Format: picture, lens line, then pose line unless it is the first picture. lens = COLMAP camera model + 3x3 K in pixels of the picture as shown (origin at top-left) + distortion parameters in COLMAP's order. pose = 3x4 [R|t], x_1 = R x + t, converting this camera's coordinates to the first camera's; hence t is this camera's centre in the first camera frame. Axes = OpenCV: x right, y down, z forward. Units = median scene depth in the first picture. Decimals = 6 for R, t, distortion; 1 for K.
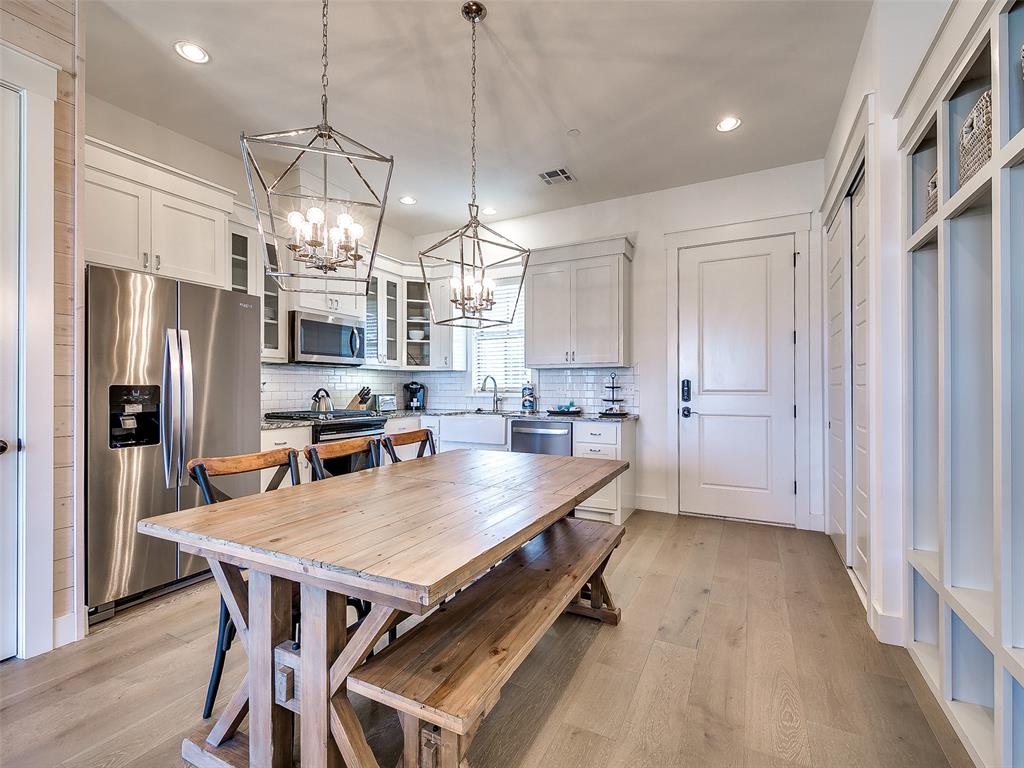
lens RADIAL K [[458.5, 0, 512.0], [0, 458.5, 384.0], [0, 0, 1]] dist [0.019474, 0.000006]
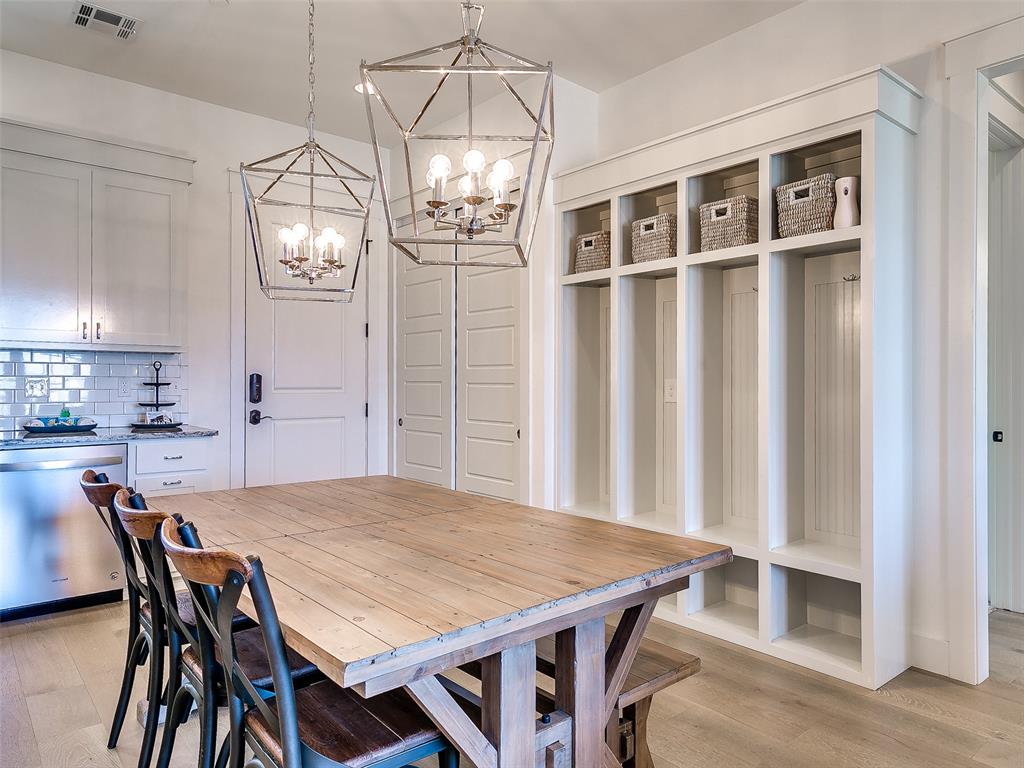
lens RADIAL K [[681.5, 0, 512.0], [0, 681.5, 384.0], [0, 0, 1]] dist [0.000301, -0.000541]
pose [[0.382211, -0.003879, 0.924067, -0.495094], [-0.011366, 0.999896, 0.008899, -0.007682], [-0.924005, -0.013905, 0.382127, 0.188193]]
